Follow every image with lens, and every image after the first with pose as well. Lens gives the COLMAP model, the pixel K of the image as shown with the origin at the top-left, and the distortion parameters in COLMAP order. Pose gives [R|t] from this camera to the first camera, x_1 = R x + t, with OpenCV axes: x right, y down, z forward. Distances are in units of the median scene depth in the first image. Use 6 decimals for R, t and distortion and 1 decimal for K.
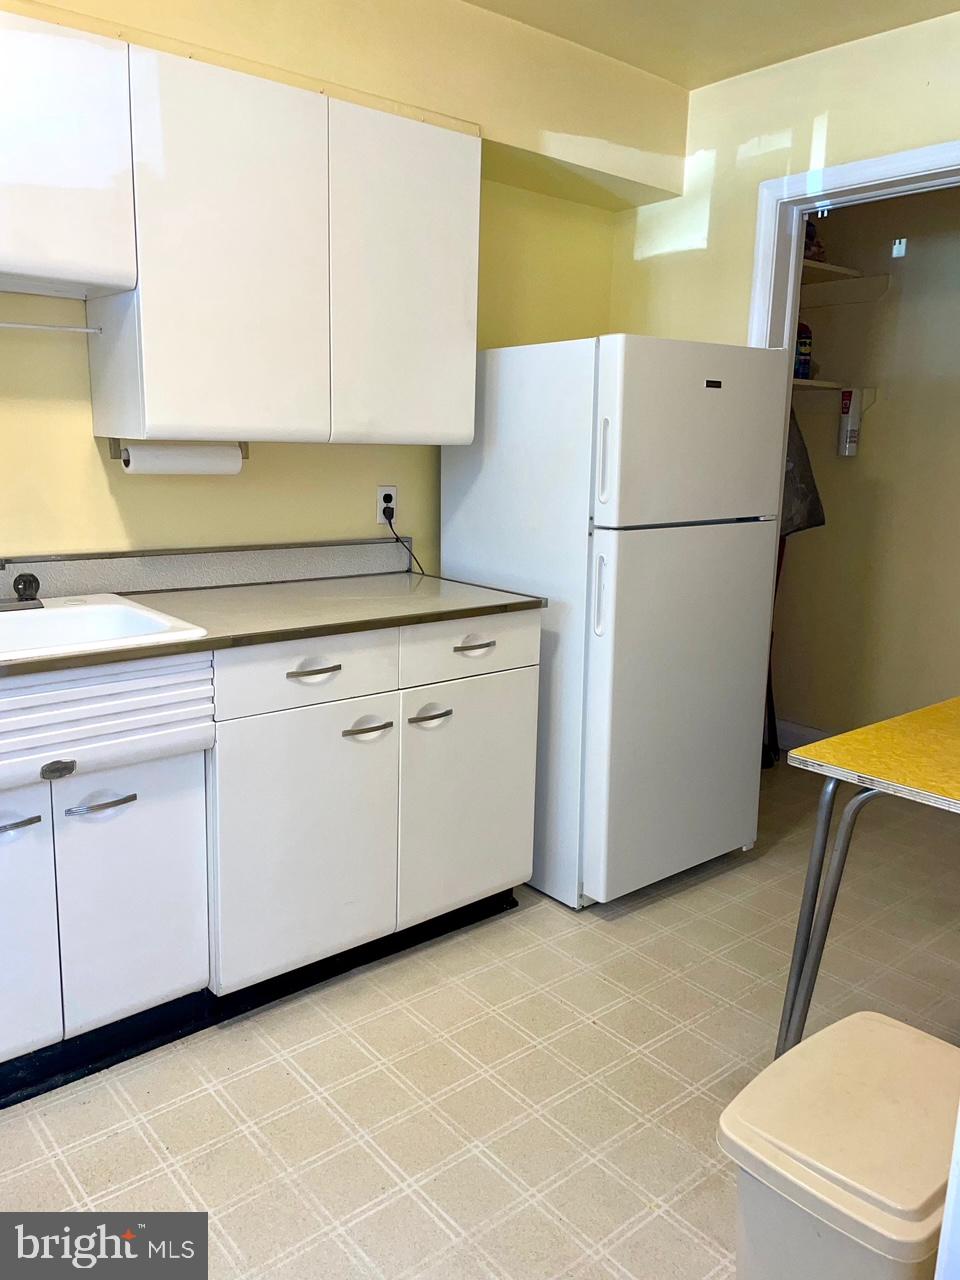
lens RADIAL K [[971.9, 0, 492.5], [0, 971.9, 628.5], [0, 0, 1]] dist [0.091148, -0.120467]
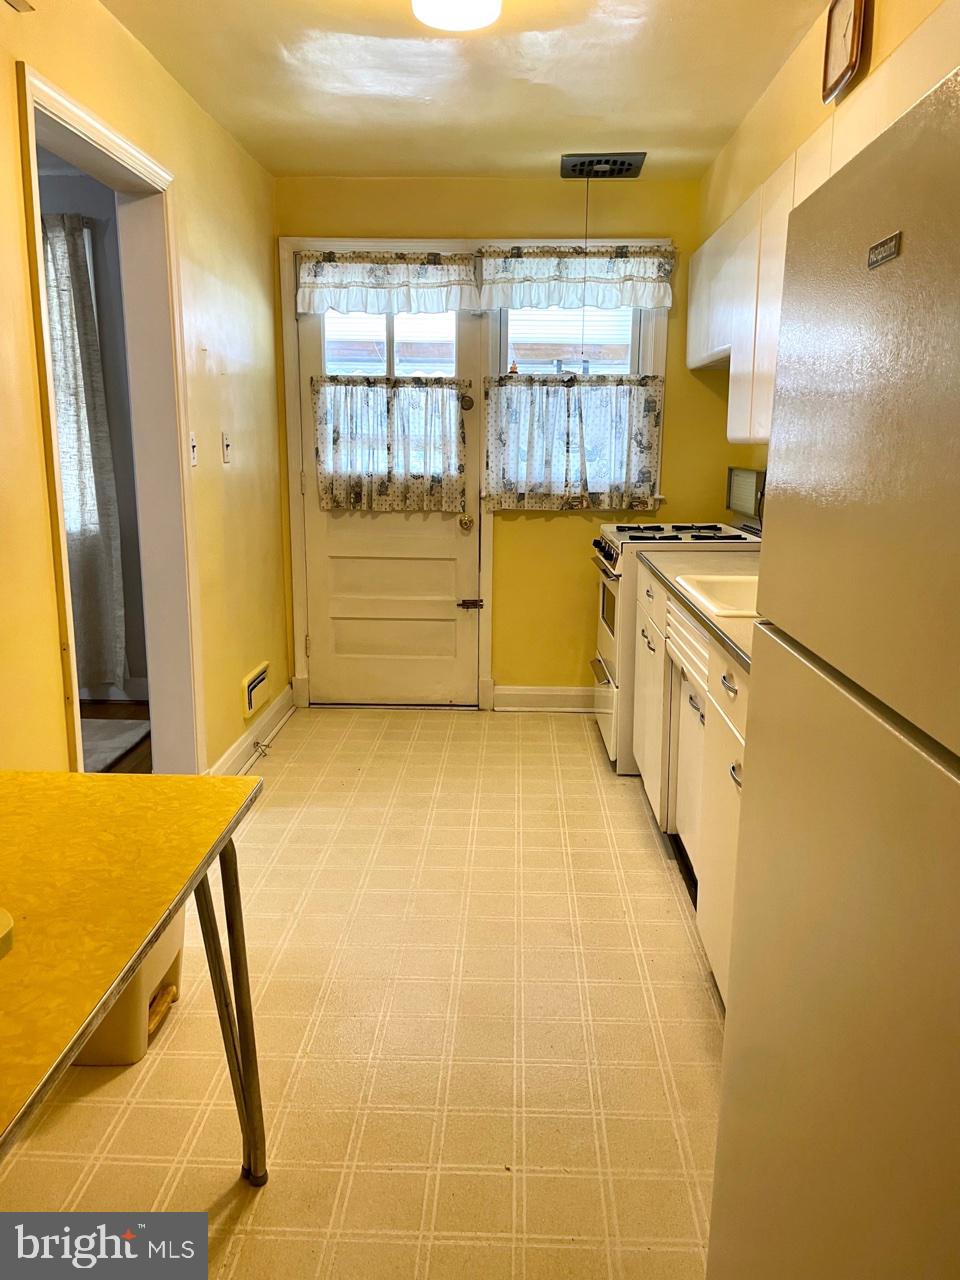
lens RADIAL K [[971.9, 0, 492.4], [0, 971.9, 637.4], [0, 0, 1]] dist [0.091148, -0.120467]
pose [[-0.672224, 0.118088, -0.730869, 0.810020], [-0.168583, 0.936848, 0.306424, -0.309730], [0.720899, 0.329198, -0.609864, 1.675523]]
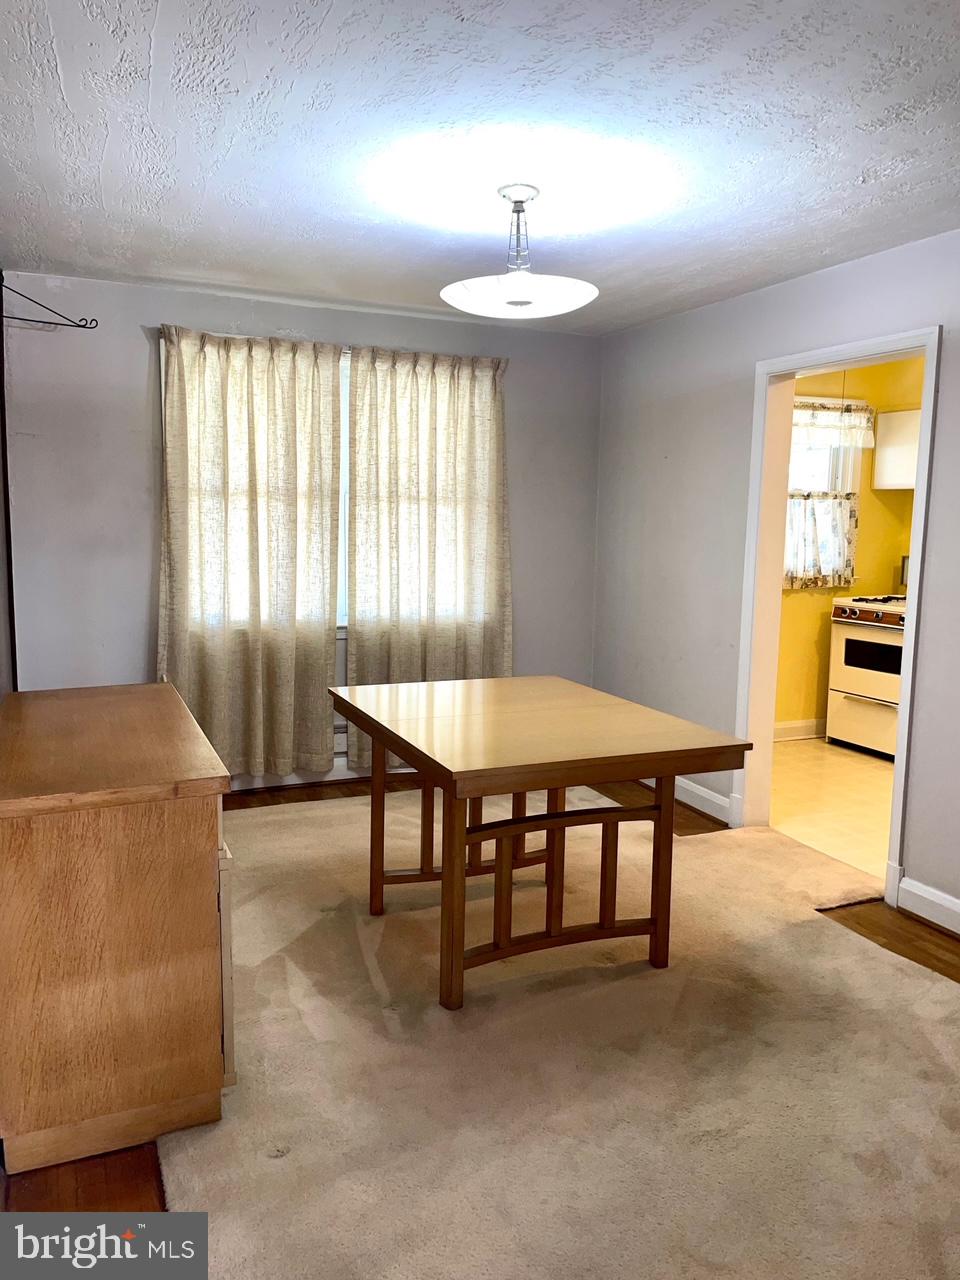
lens RADIAL K [[971.9, 0, 489.2], [0, 971.9, 641.0], [0, 0, 1]] dist [0.091148, -0.120467]
pose [[-0.287823, 0.089663, -0.953477, 2.381026], [-0.207622, 0.966087, 0.153523, -0.003379], [0.934907, 0.242150, -0.259446, 0.097246]]
